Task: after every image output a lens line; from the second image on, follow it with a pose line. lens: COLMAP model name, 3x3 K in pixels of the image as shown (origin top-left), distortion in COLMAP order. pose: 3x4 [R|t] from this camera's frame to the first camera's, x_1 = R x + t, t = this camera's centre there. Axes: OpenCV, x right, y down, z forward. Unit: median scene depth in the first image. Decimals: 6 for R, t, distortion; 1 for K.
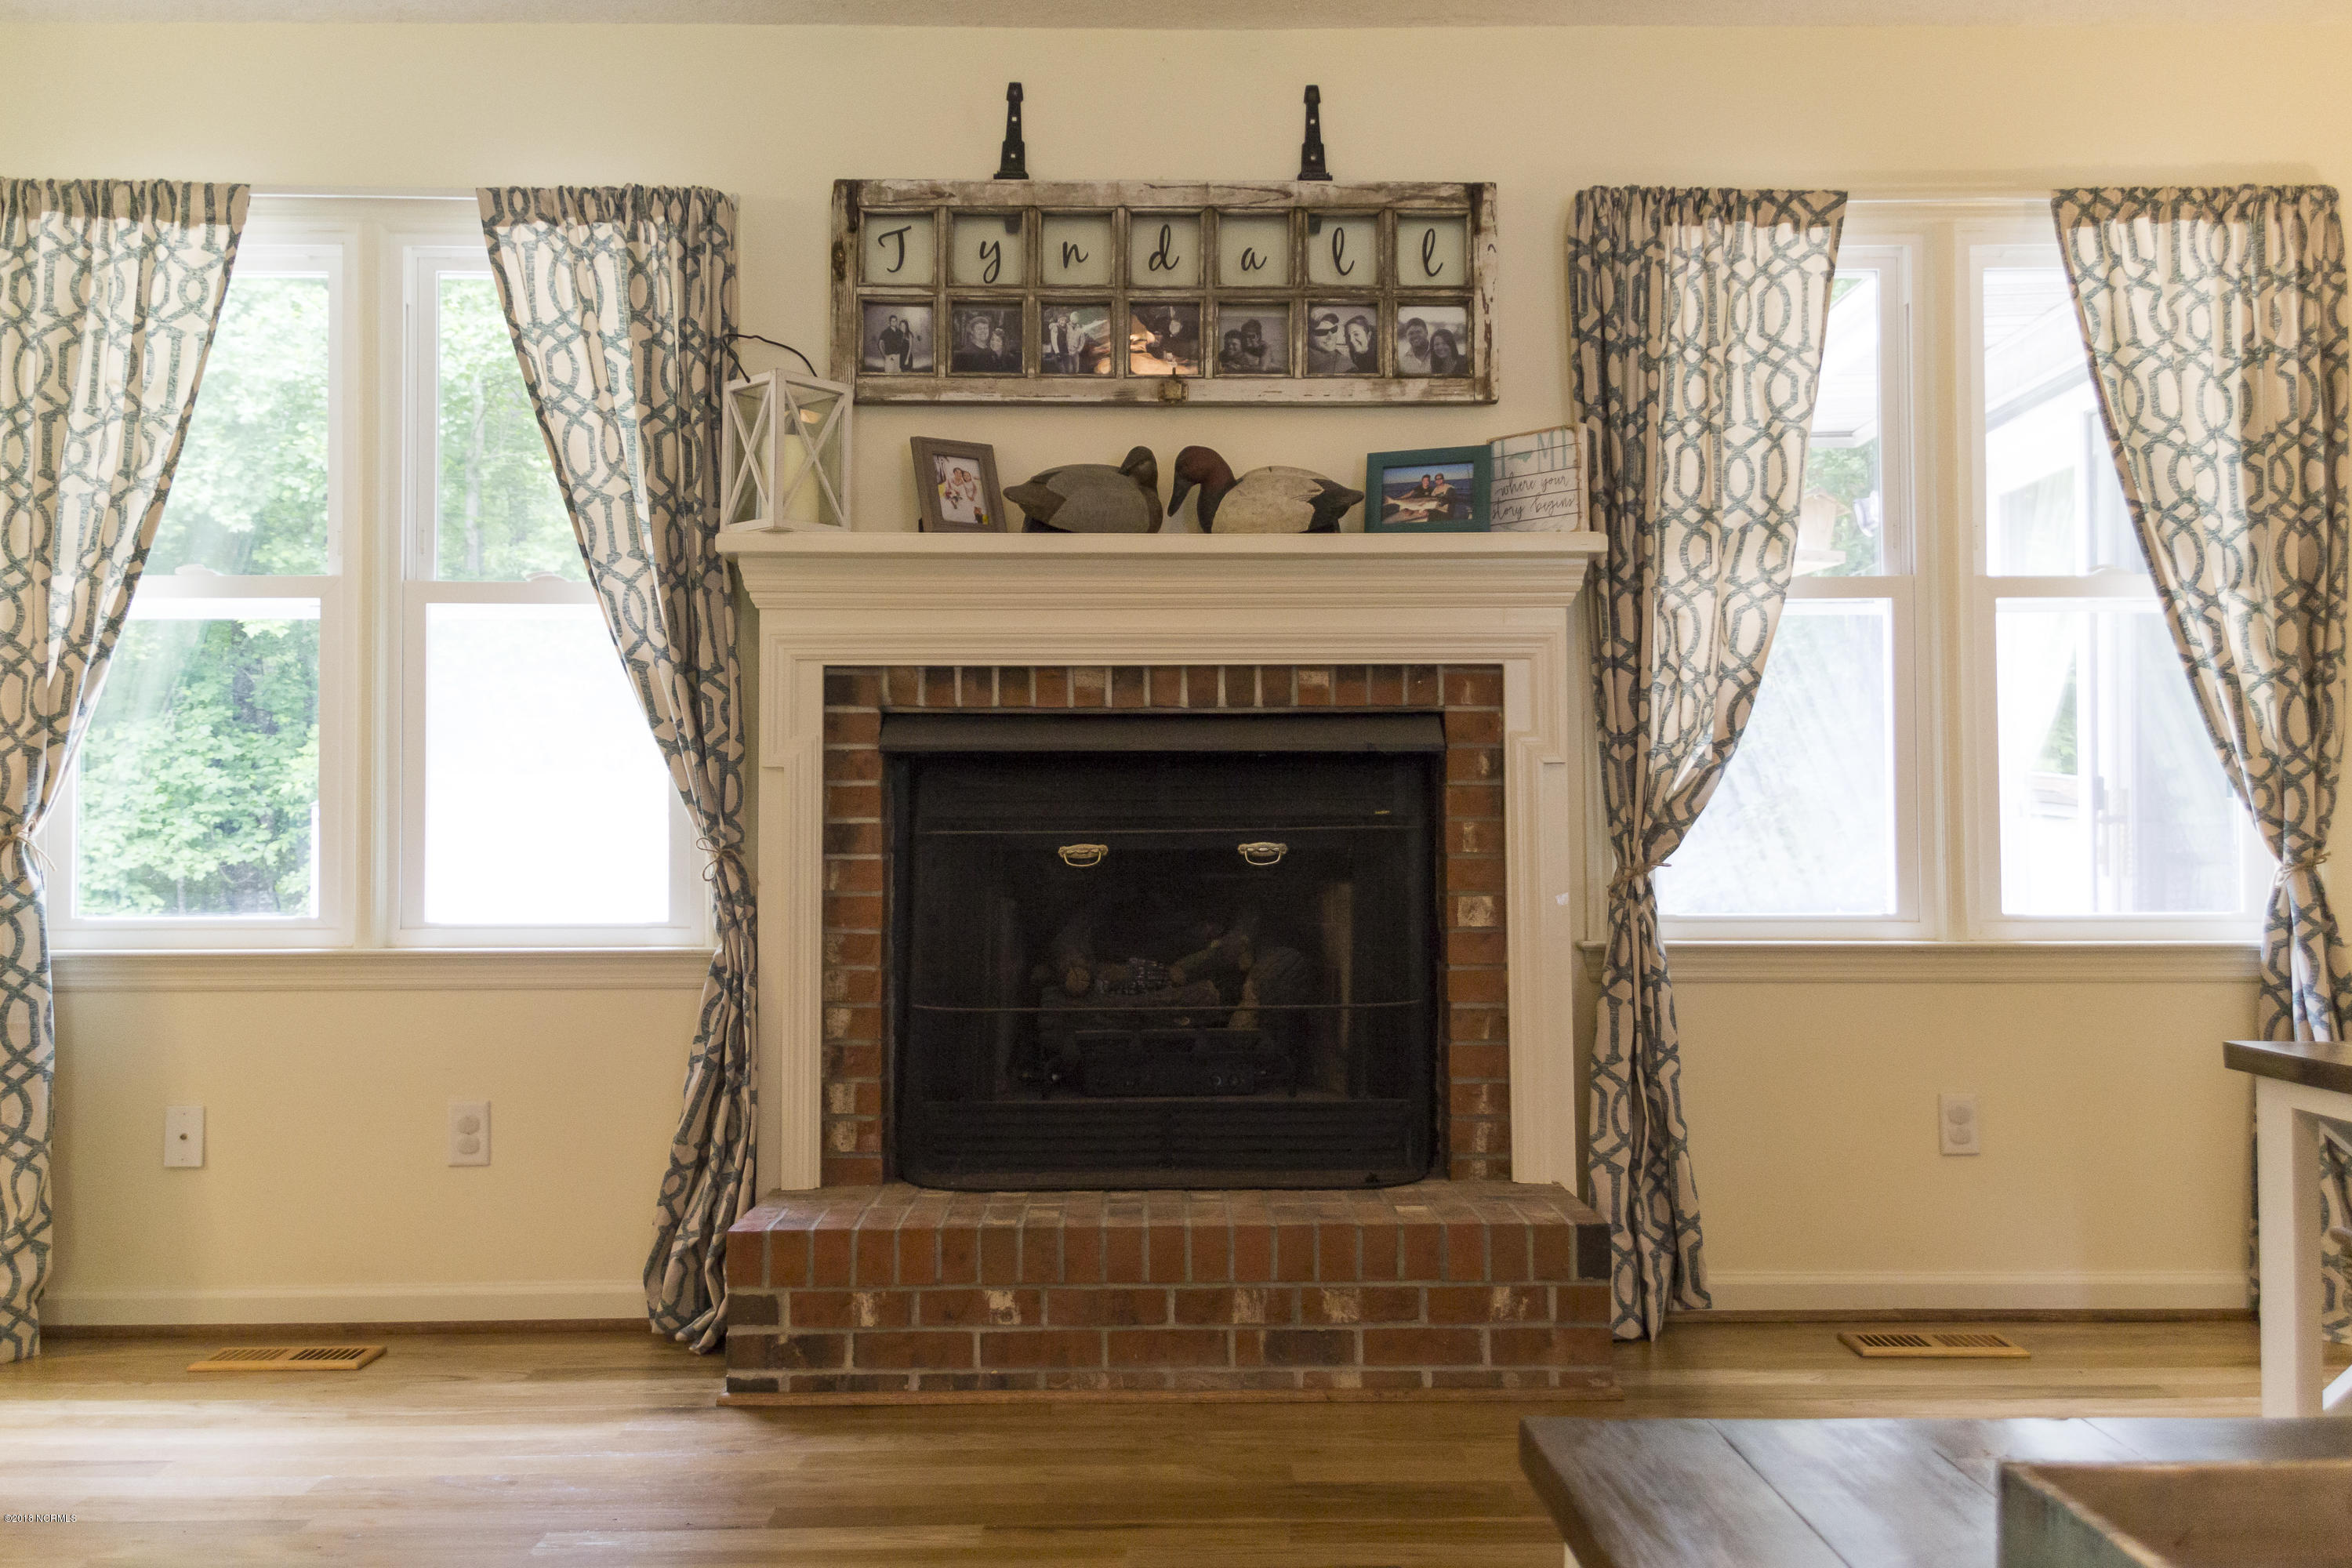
lens RADIAL K [[1997.9, 0, 1167.4], [0, 1997.9, 802.6], [0, 0, 1]] dist [0.039197, -0.025816]
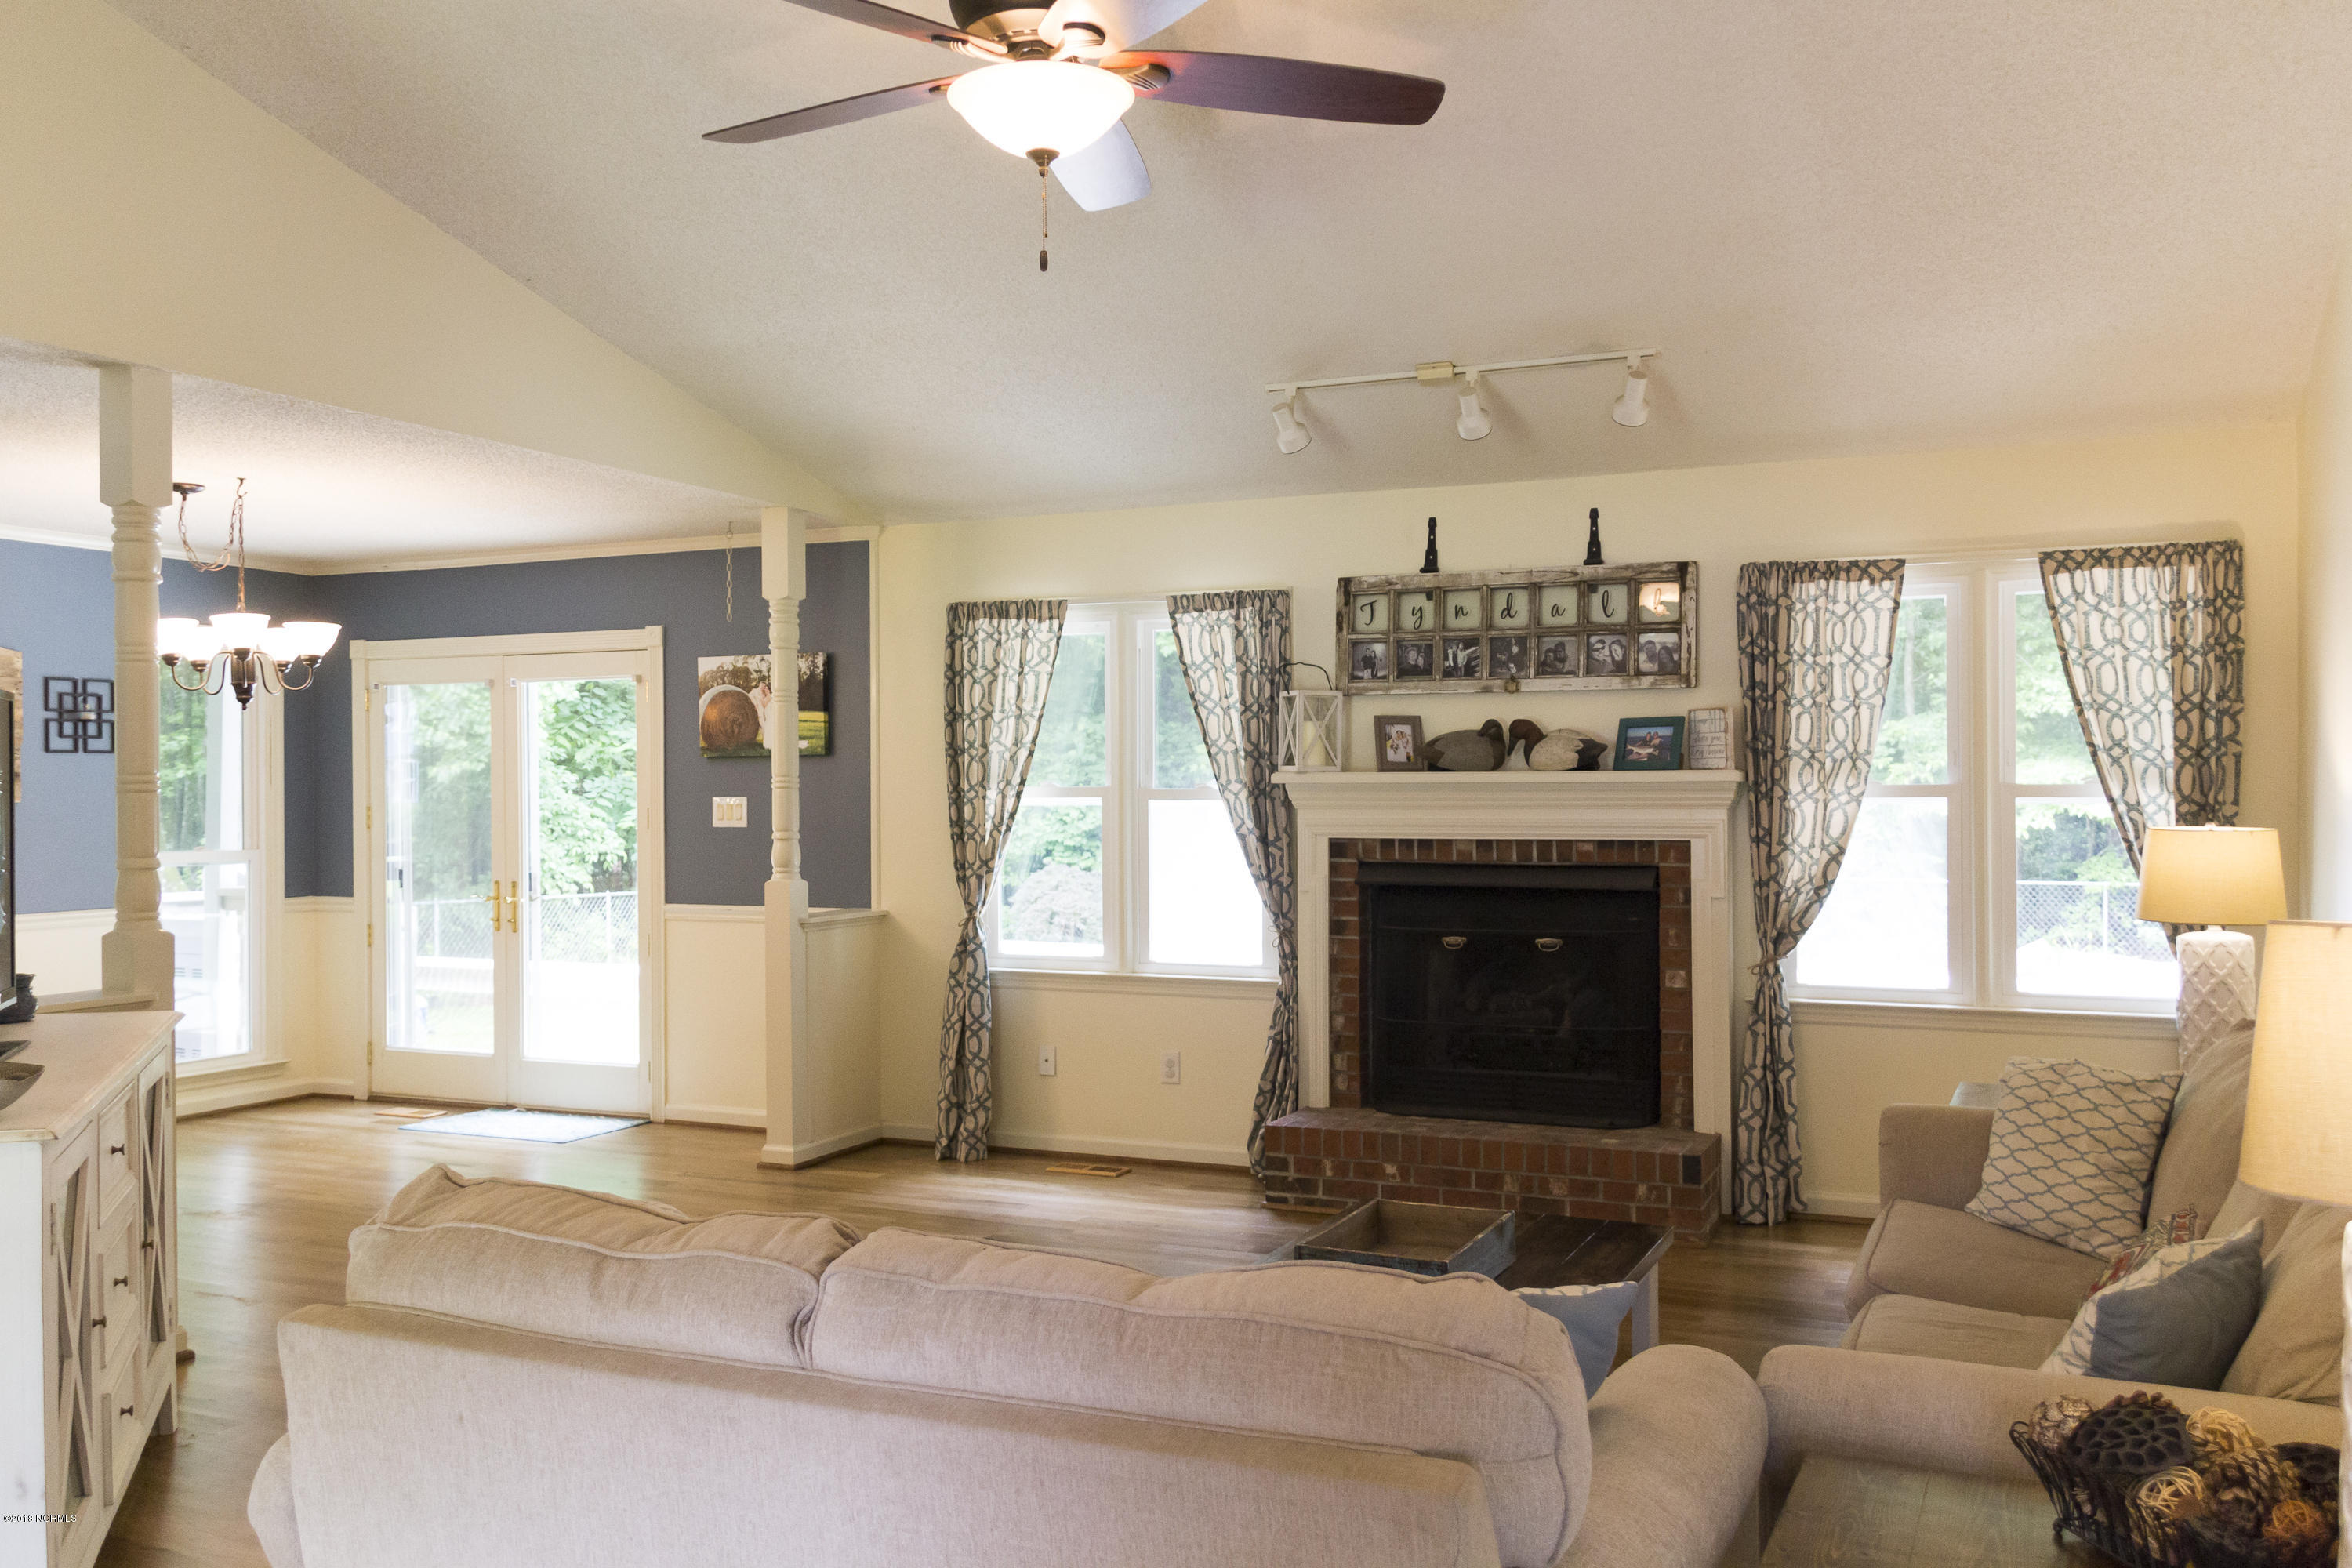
lens RADIAL K [[1997.9, 0, 1176.2], [0, 1997.9, 784.0], [0, 0, 1]] dist [0.039197, -0.025816]
pose [[0.903981, -0.000398, -0.427573, 0.514180], [0.014875, 0.999423, 0.030519, -0.179924], [0.427314, -0.033949, 0.903465, -0.794241]]
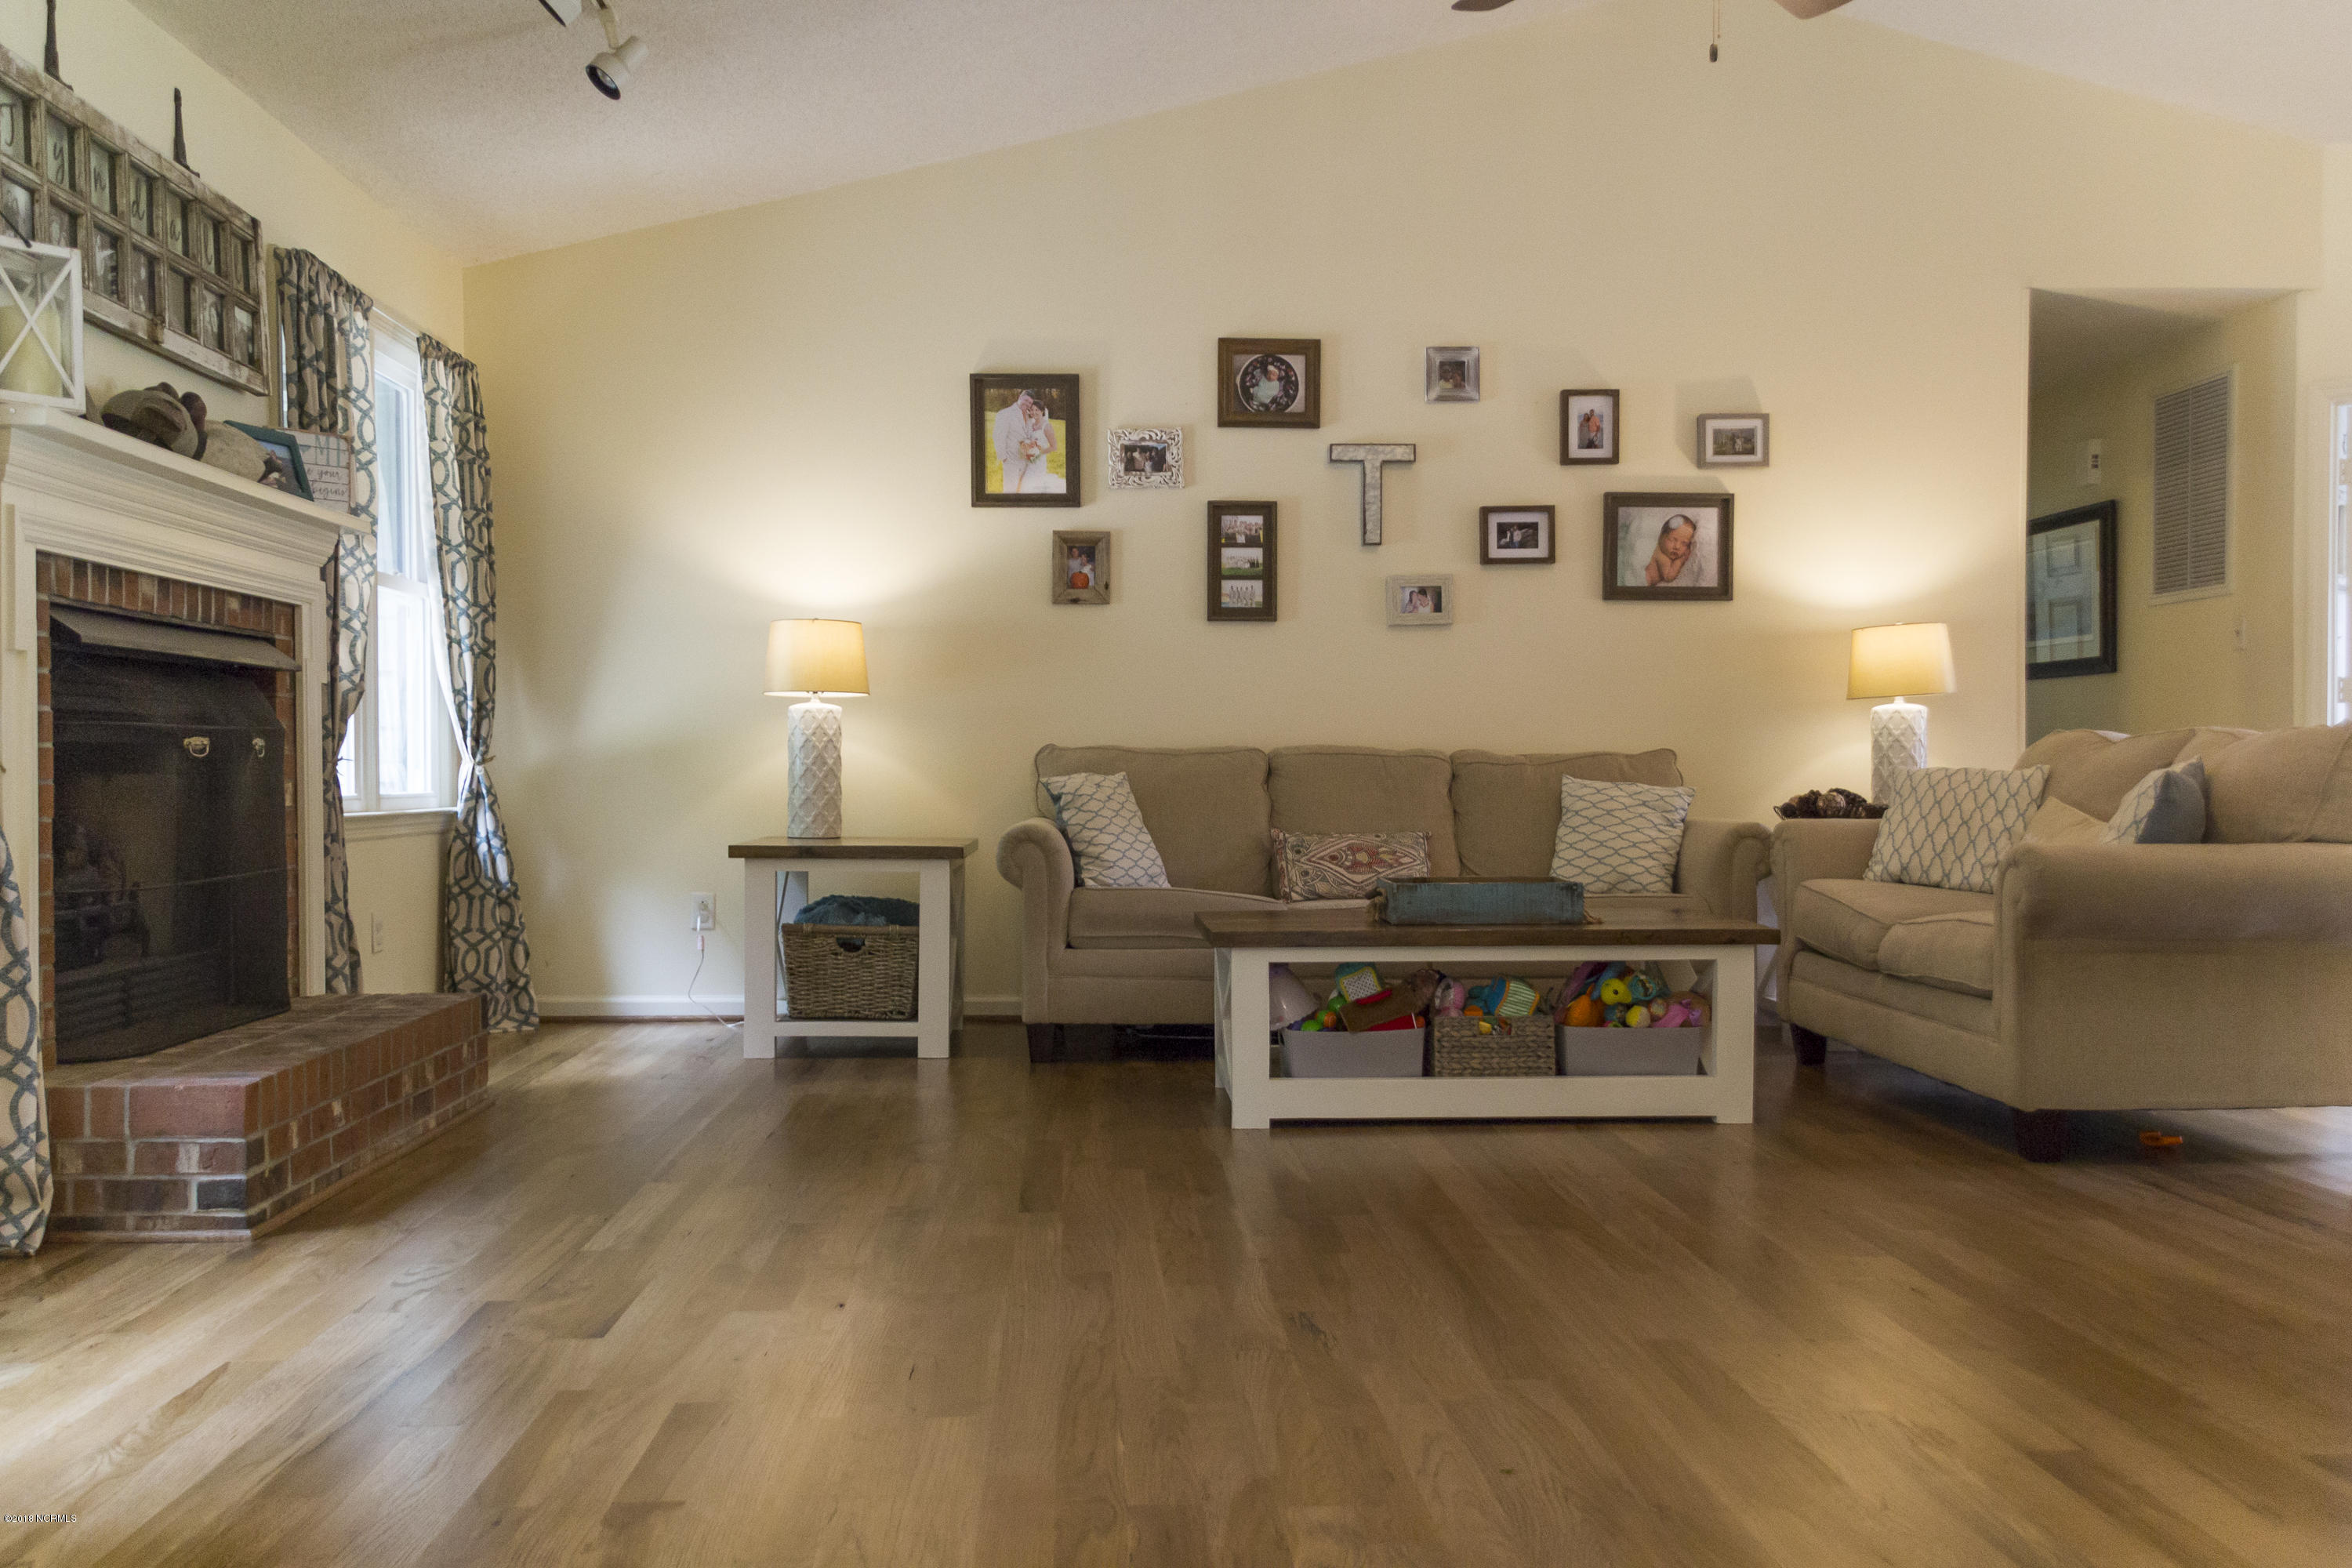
lens RADIAL K [[1997.9, 0, 1172.3], [0, 1997.9, 769.2], [0, 0, 1]] dist [0.039197, -0.025816]
pose [[-0.047026, 0.004685, 0.998883, -1.170222], [-0.014822, 0.999876, -0.005388, 0.036857], [-0.998784, -0.015059, -0.046951, 0.488643]]
